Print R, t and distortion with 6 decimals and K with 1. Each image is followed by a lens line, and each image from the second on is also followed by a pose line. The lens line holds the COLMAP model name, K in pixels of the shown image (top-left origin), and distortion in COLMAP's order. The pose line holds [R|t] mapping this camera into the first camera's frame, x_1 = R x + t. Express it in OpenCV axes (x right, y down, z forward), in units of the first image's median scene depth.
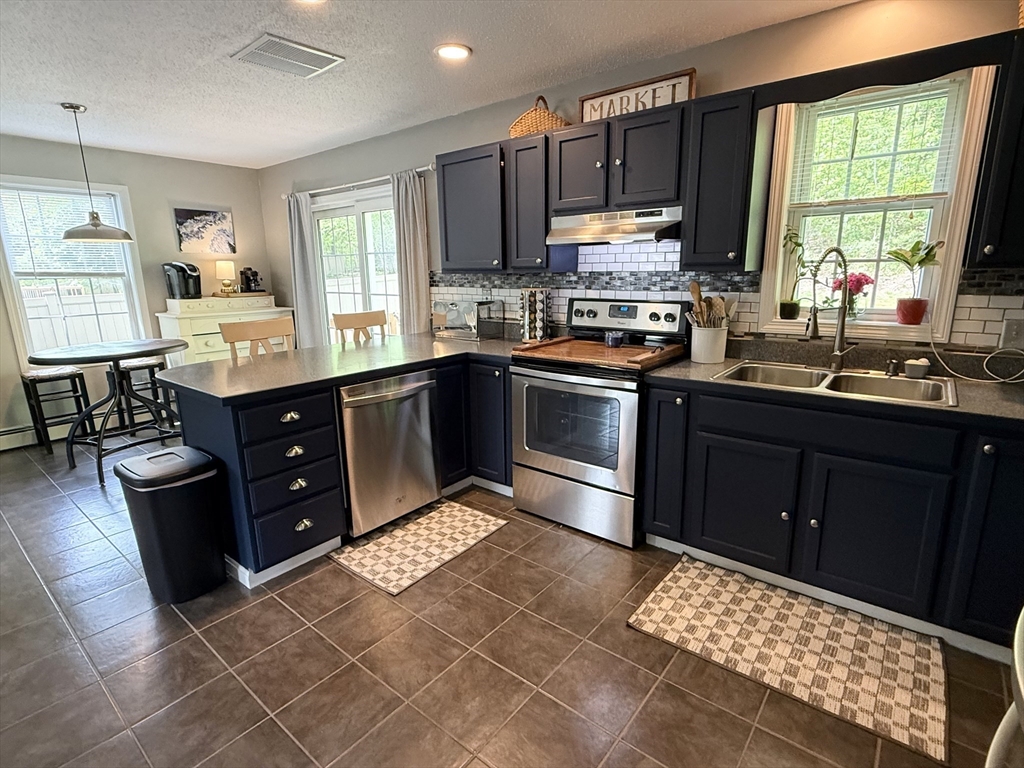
lens RADIAL K [[512.6, 0, 511.0], [0, 512.6, 385.7], [0, 0, 1]] dist [-0.004719, -0.000213]
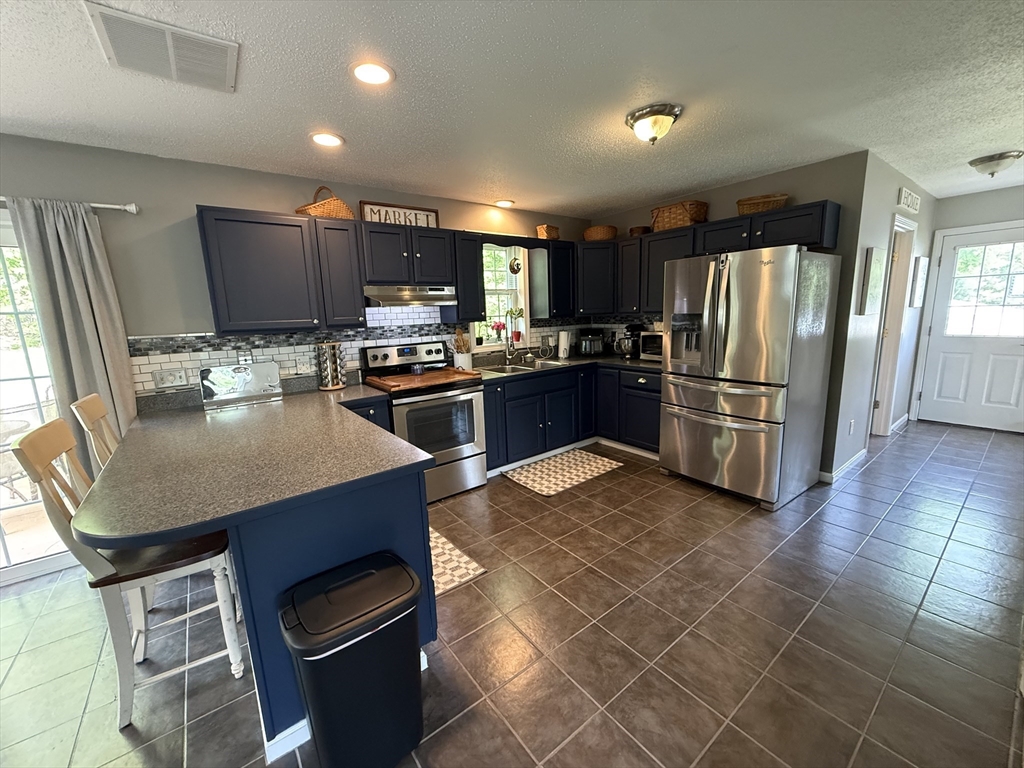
lens RADIAL K [[405.9, 0, 508.4], [0, 405.9, 383.1], [0, 0, 1]] dist [-0.006501, 0.001817]
pose [[0.239299, -0.163291, 0.957116, -0.985927], [0.249934, 0.962898, 0.101789, -0.121962], [-0.938227, 0.214858, 0.271233, 0.501488]]
